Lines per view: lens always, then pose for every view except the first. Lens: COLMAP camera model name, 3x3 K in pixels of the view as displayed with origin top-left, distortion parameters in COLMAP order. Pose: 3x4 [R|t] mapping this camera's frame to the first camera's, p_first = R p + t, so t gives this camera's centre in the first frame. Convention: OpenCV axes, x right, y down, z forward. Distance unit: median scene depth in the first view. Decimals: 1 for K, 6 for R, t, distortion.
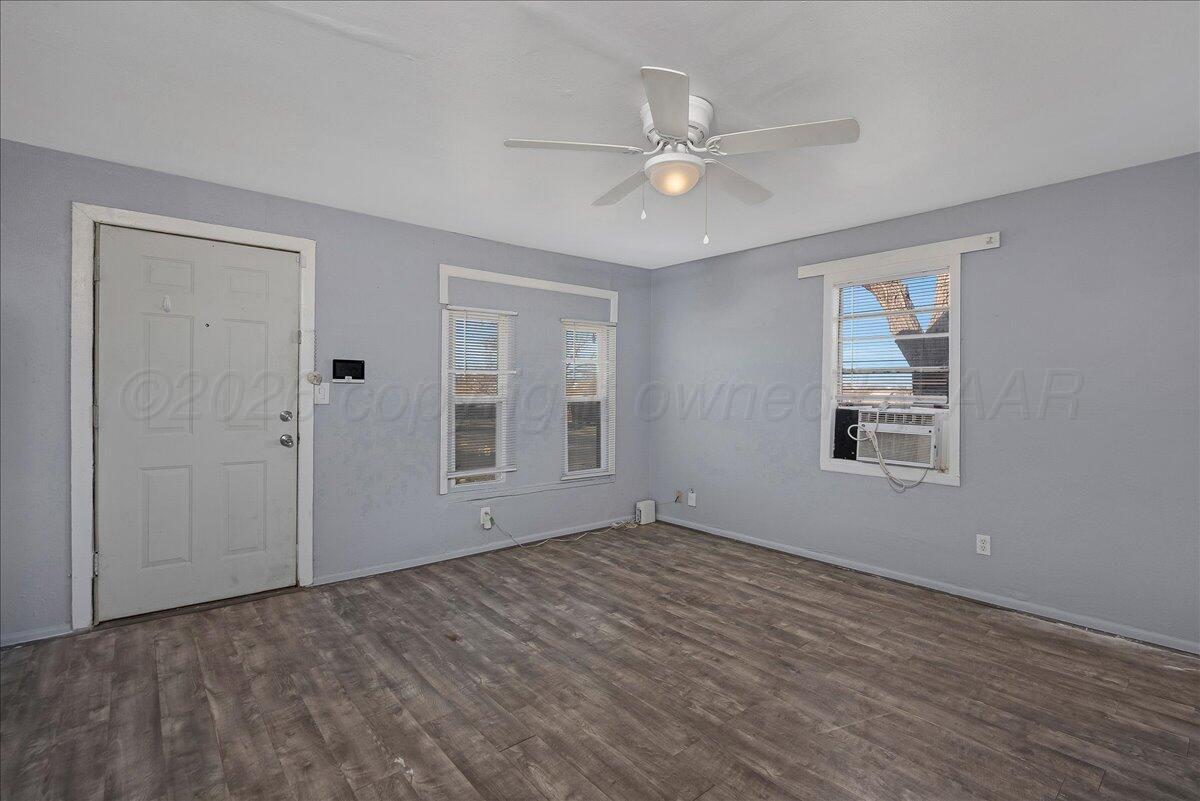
lens RADIAL K [[578.2, 0, 604.3], [0, 578.2, 392.6], [0, 0, 1]] dist [-0.010493, -0.000452]
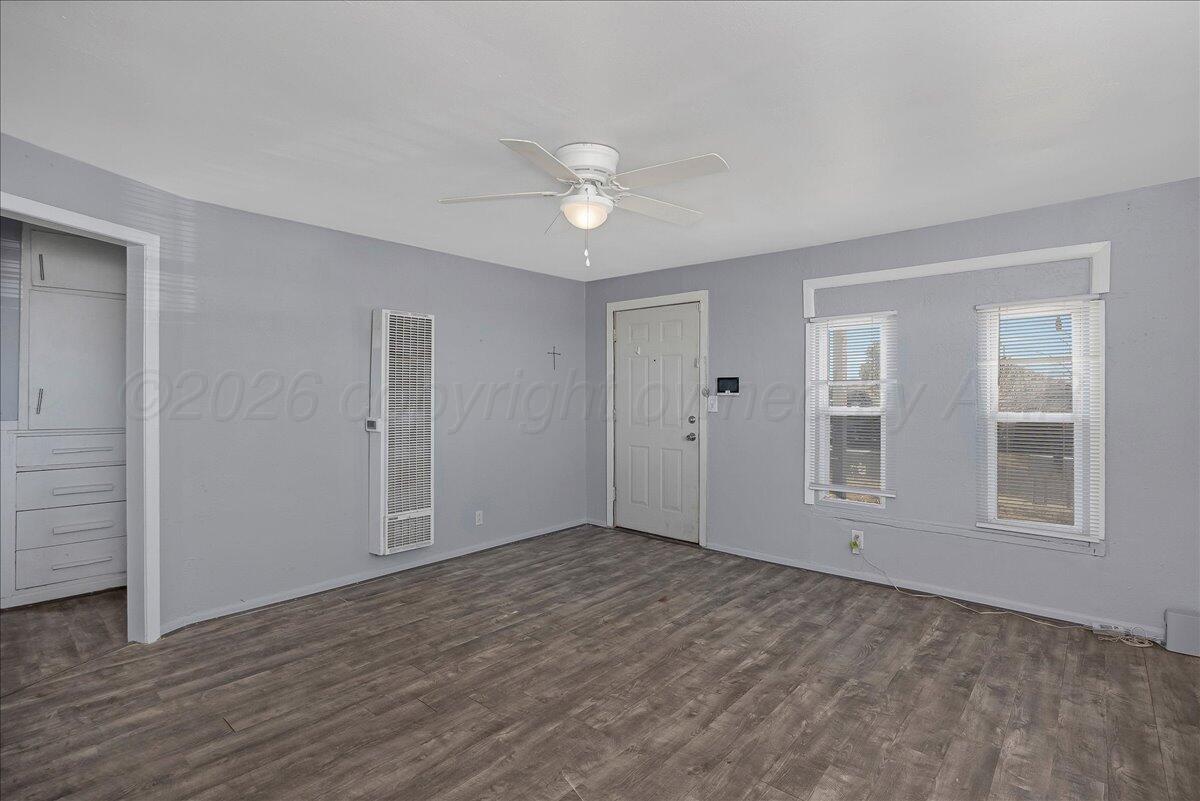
lens RADIAL K [[563.1, 0, 562.8], [0, 563.1, 397.4], [0, 0, 1]] dist [-0.012276, -0.000450]
pose [[0.093759, -0.001523, -0.995594, 0.798585], [-0.006078, 0.999979, -0.002102, -0.009713], [0.995576, 0.006248, 0.093748, 0.567362]]
